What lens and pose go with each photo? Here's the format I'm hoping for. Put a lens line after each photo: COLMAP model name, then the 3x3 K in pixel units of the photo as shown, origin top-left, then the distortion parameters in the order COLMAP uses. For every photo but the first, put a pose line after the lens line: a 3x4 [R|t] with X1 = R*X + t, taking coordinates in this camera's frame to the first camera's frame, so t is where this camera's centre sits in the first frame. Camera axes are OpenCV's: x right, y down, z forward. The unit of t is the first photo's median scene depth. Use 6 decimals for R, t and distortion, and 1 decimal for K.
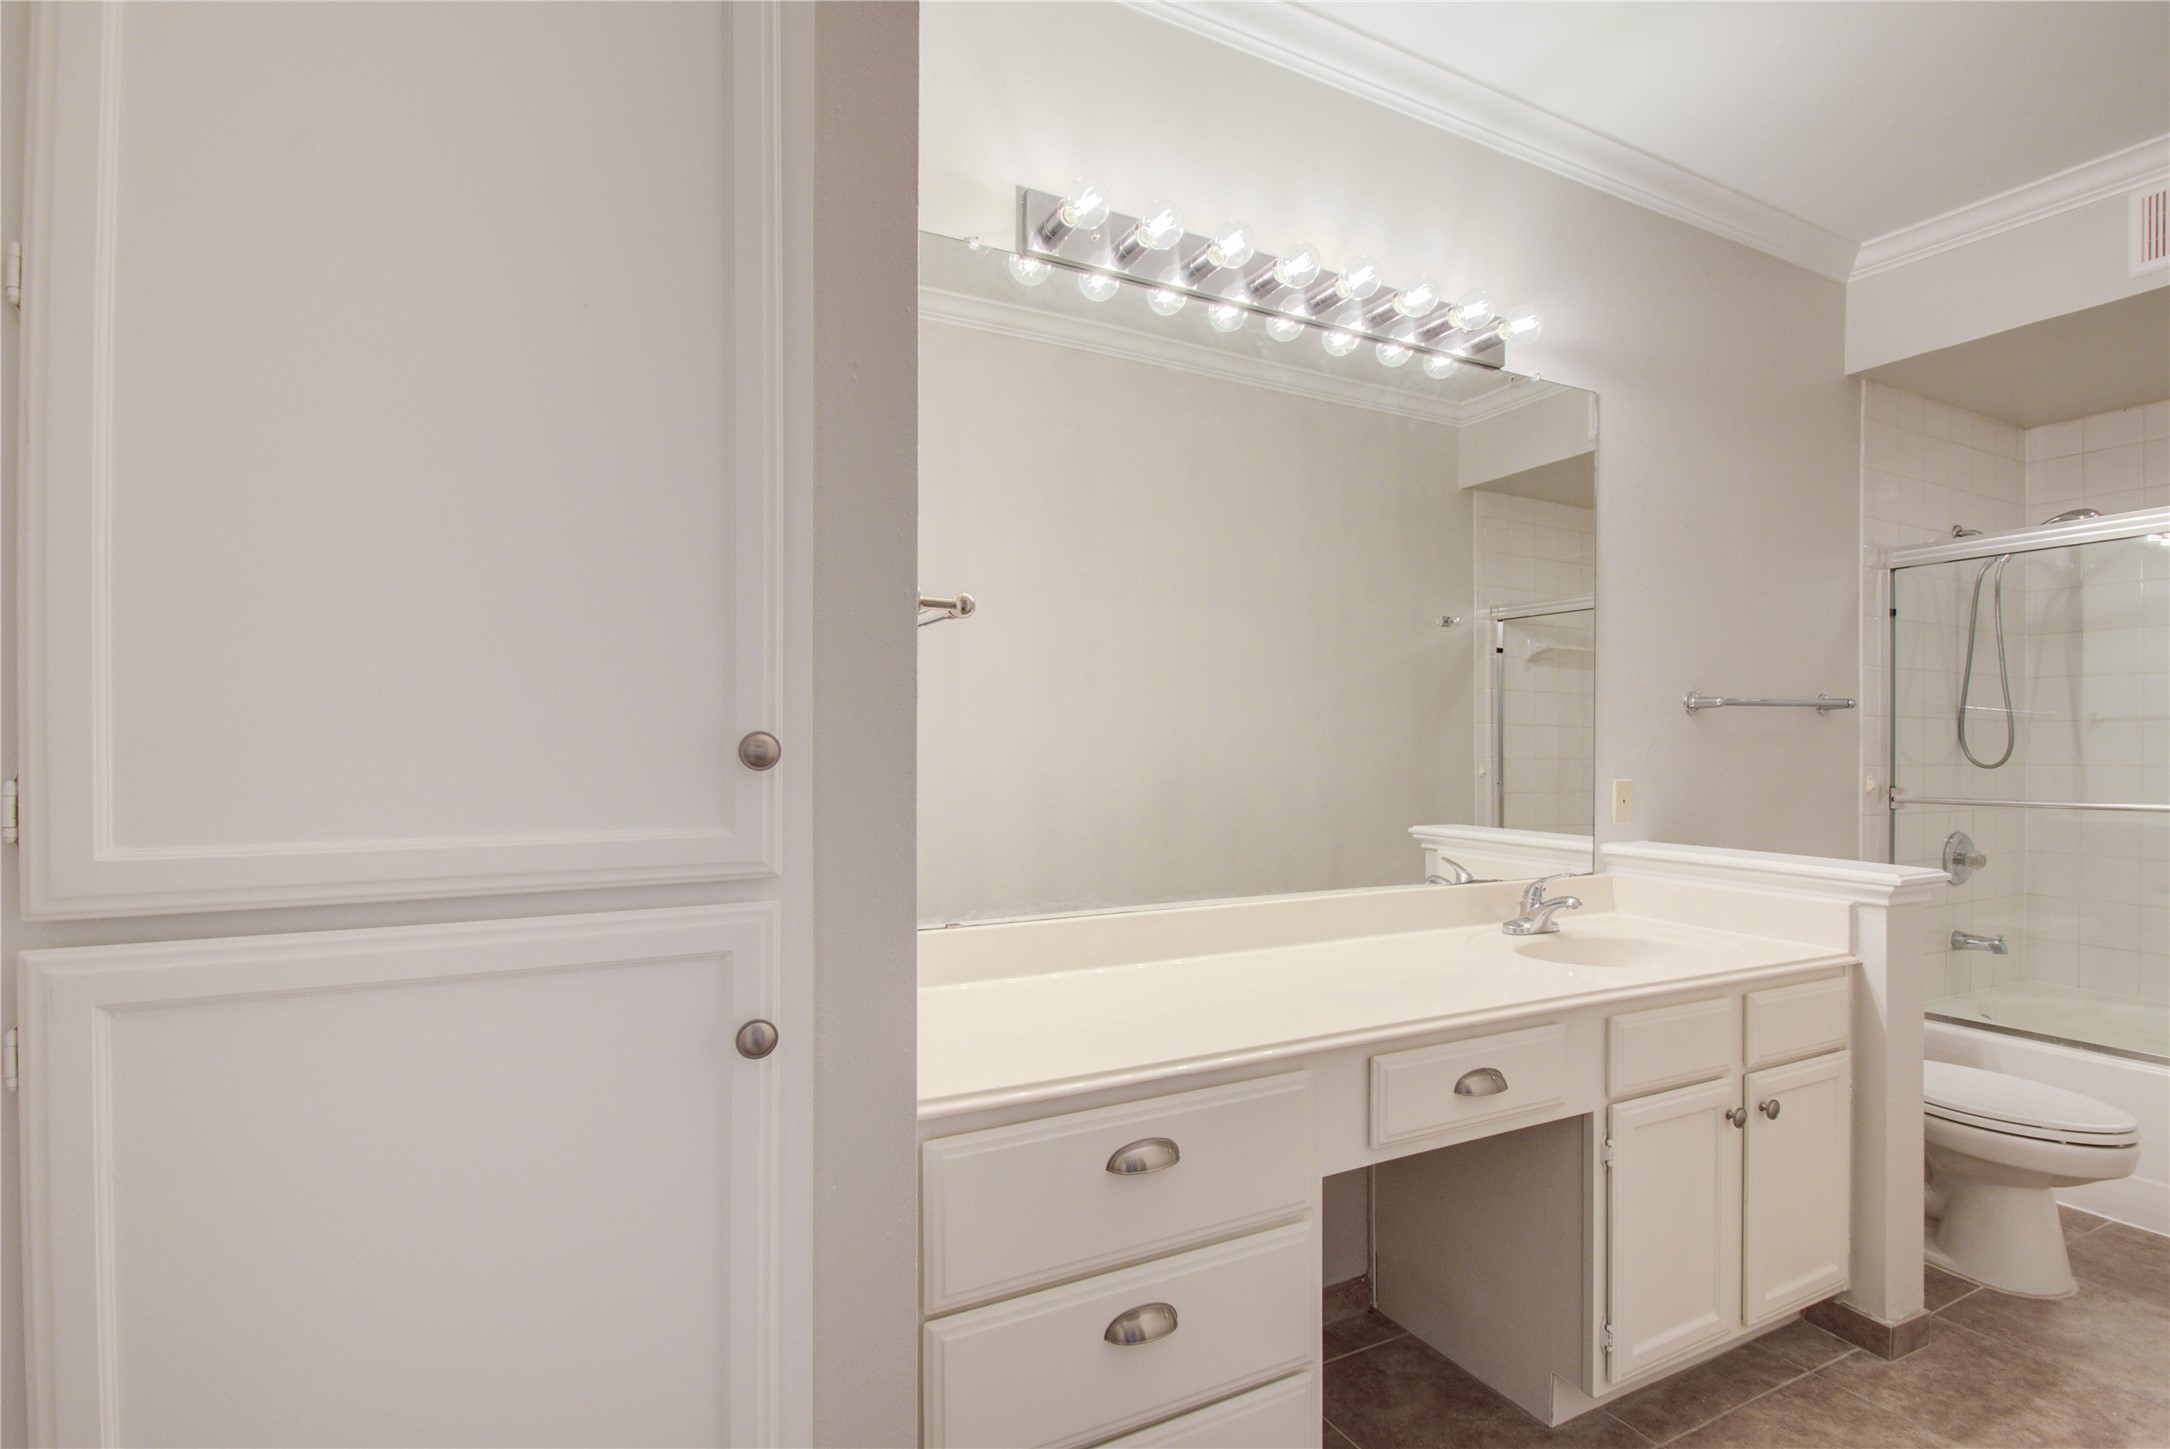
lens RADIAL K [[1052.4, 0, 994.1], [0, 1052.4, 751.9], [0, 0, 1]] dist [0.008815, -0.010700]
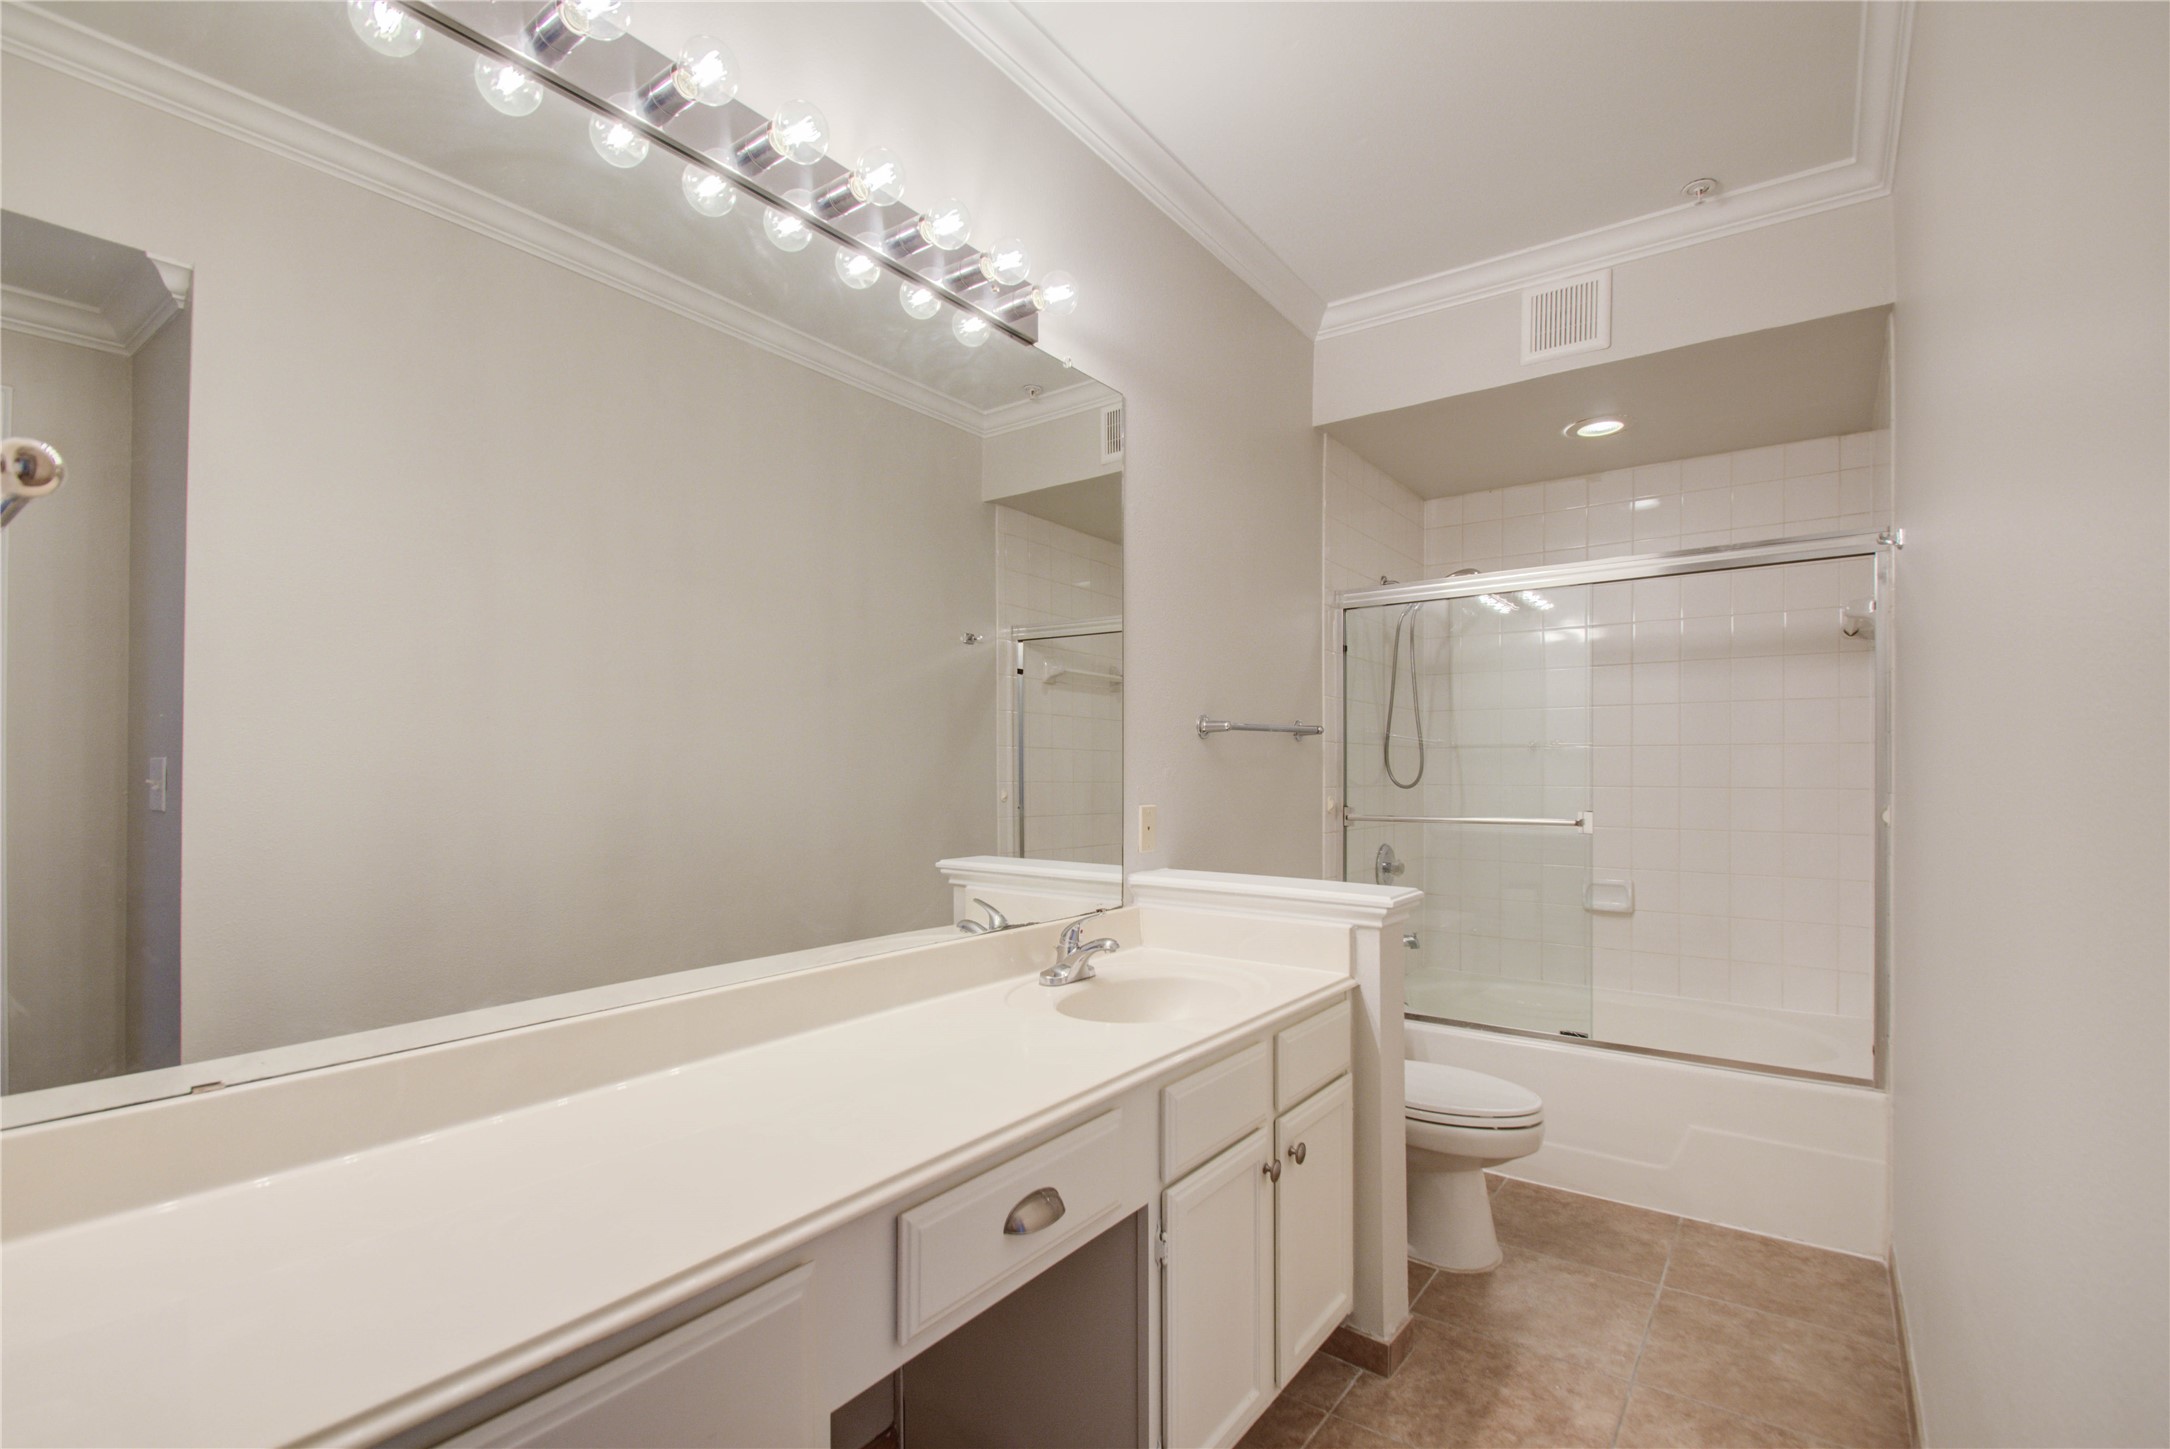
lens RADIAL K [[1176.3, 0, 1081.9], [0, 1176.3, 772.8], [0, 0, 1]] dist [0.002875, -0.000952]
pose [[0.877007, -0.002683, 0.480470, 0.042138], [0.004080, 0.999990, -0.001864, -0.001919], [-0.480461, 0.003595, 0.877009, 0.119798]]
